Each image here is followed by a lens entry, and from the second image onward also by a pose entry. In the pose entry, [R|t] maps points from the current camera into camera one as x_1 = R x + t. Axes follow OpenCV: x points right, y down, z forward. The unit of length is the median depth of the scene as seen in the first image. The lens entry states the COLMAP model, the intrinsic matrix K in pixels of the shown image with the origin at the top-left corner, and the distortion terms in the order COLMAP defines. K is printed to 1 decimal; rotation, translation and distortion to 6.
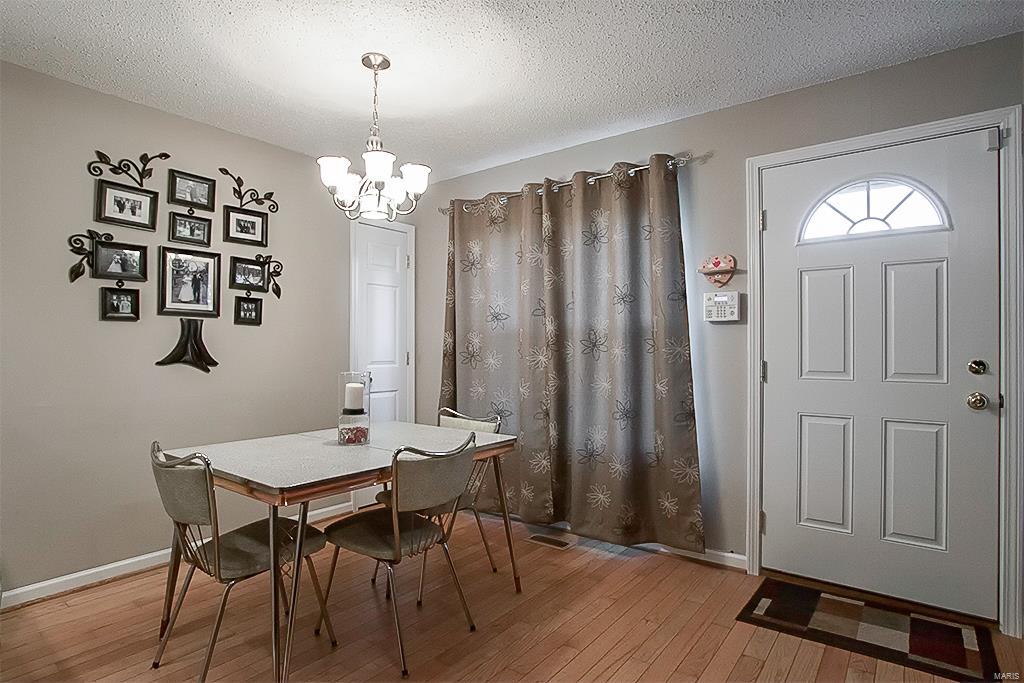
lens RADIAL K [[539.7, 0, 505.7], [0, 539.7, 344.2], [0, 0, 1]] dist [-0.031061, 0.008266]
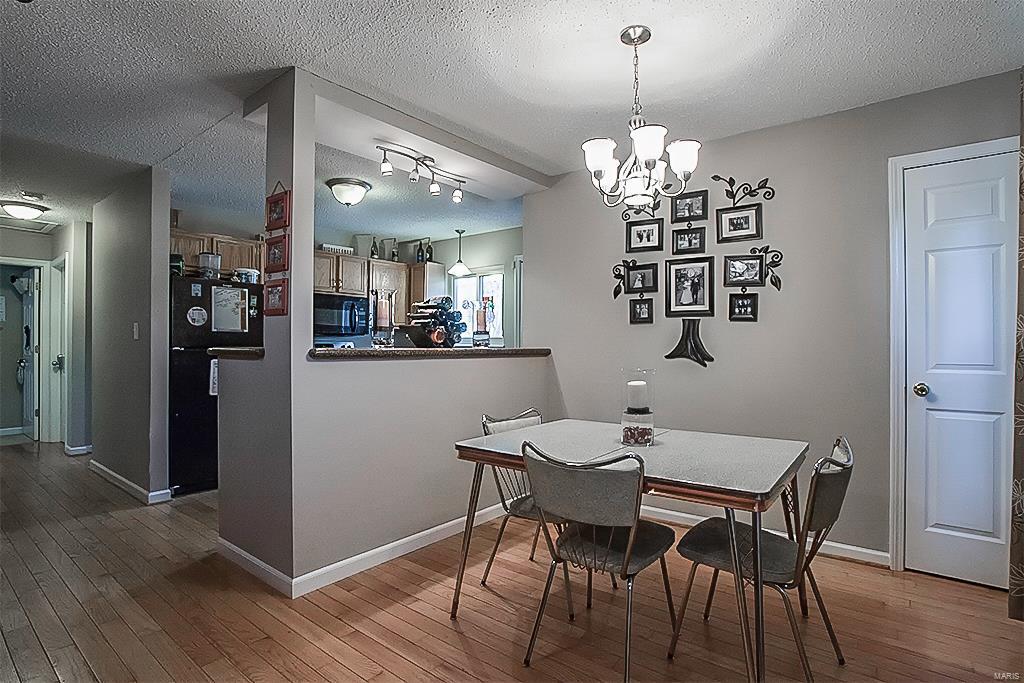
lens RADIAL K [[521.6, 0, 537.0], [0, 521.6, 339.3], [0, 0, 1]] dist [-0.047046, -0.000482]
pose [[0.013423, -0.006687, -0.999888, 0.509422], [0.005648, 0.999962, -0.006612, 0.001858], [0.999894, -0.005559, 0.013460, 0.647742]]
